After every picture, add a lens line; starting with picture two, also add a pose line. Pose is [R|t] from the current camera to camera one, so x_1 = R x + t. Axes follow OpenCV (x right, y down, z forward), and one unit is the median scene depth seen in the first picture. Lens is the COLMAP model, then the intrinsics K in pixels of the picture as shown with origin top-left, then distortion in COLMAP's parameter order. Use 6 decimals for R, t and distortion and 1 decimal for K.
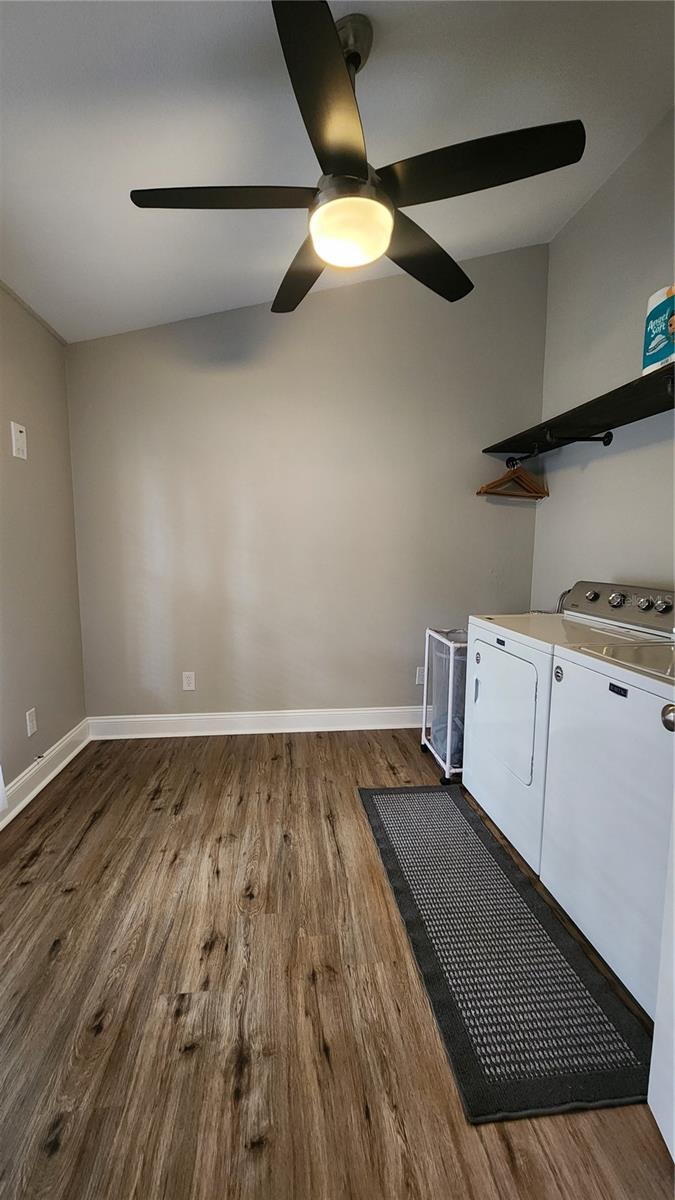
lens RADIAL K [[486.5, 0, 337.5], [0, 486.5, 600.0], [0, 0, 1]] dist [0.010723, -0.004242]
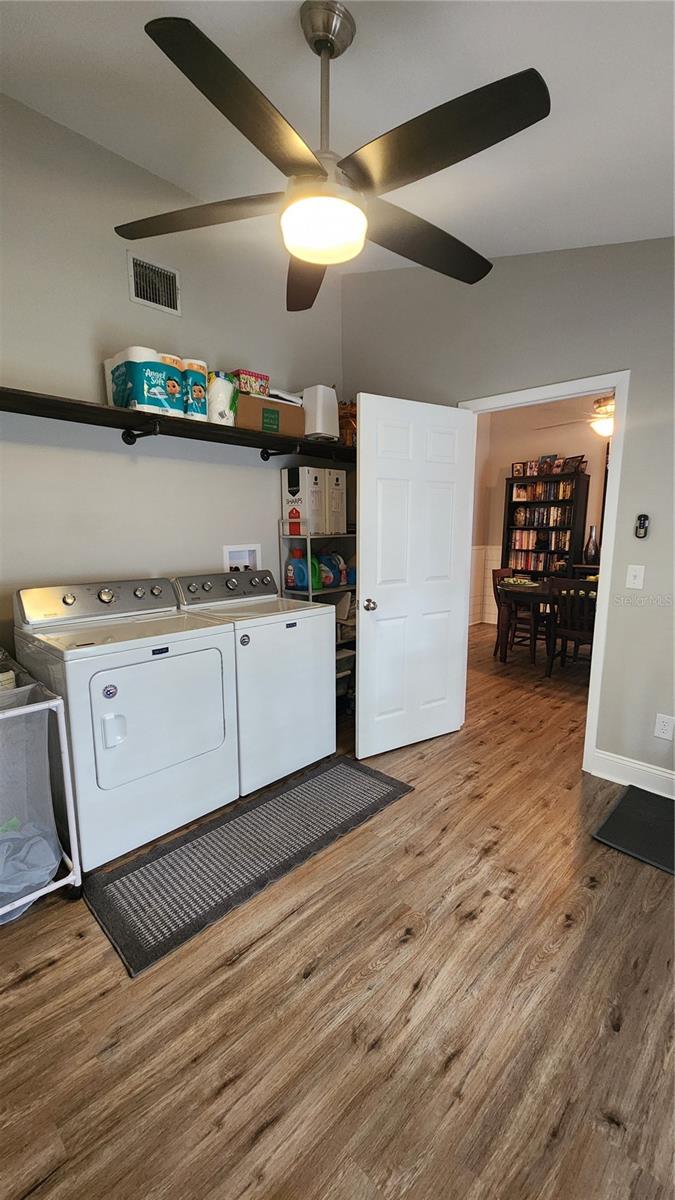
lens RADIAL K [[486.5, 0, 337.5], [0, 486.5, 600.0], [0, 0, 1]] dist [0.010723, -0.004242]
pose [[-0.626793, -0.125458, 0.769019, -0.727988], [0.081409, 0.971007, 0.224763, -0.237952], [-0.774921, 0.203485, -0.598407, 1.520286]]
